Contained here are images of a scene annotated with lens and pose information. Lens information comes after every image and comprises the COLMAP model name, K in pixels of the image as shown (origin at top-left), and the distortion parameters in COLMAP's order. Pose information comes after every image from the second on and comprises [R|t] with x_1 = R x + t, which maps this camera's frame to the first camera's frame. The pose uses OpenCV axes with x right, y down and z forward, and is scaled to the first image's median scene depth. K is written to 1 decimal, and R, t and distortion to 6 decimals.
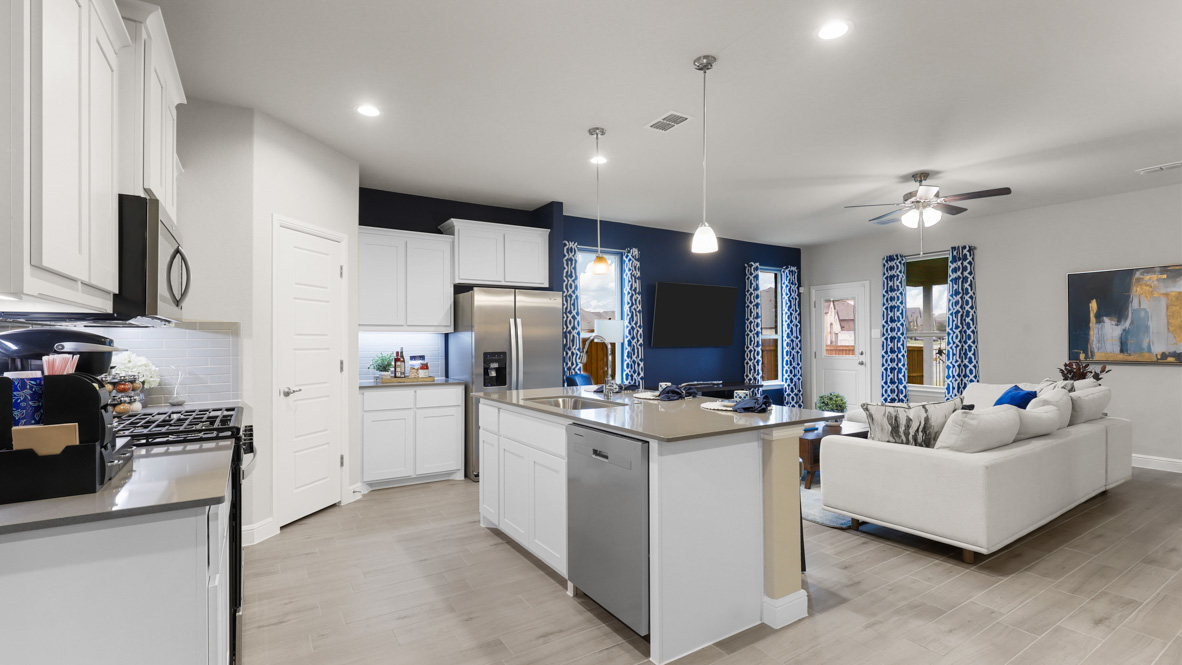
lens RADIAL K [[538.3, 0, 593.4], [0, 538.3, 334.8], [0, 0, 1]] dist [0.000711, -0.000058]
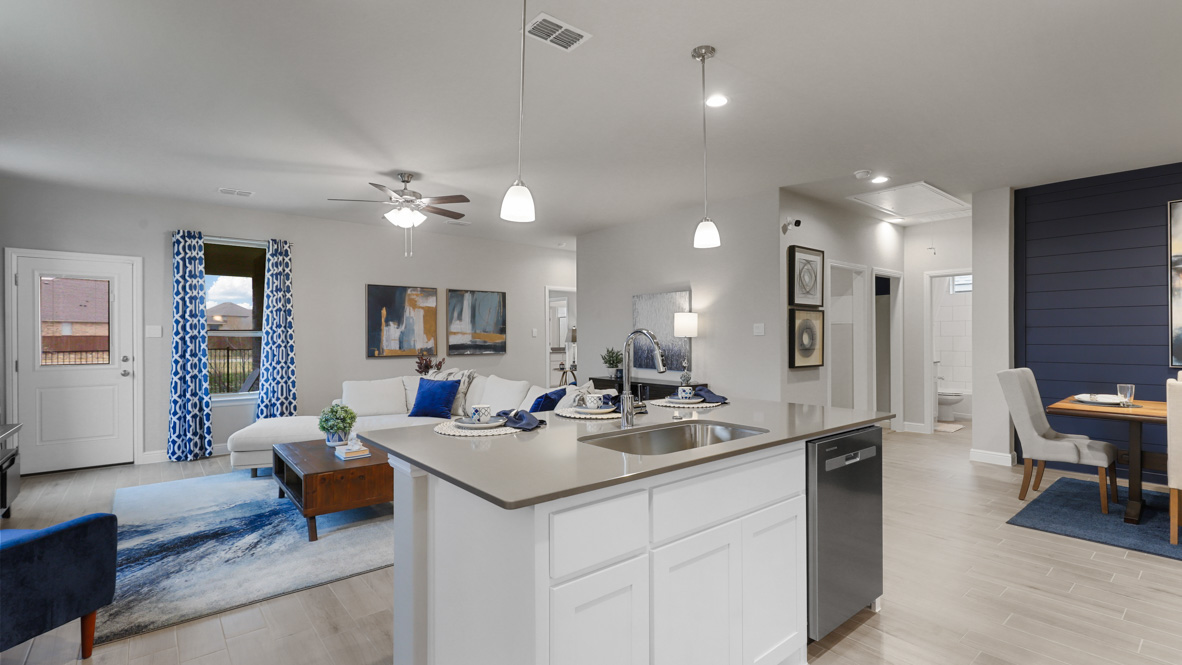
lens RADIAL K [[538.3, 0, 589.9], [0, 538.3, 336.1], [0, 0, 1]] dist [0.000711, -0.000058]
pose [[-0.124899, 0.007790, 0.992139, -0.320108], [-0.005618, 0.999948, -0.008558, 0.008194], [-0.992154, -0.006642, -0.124848, 0.580722]]
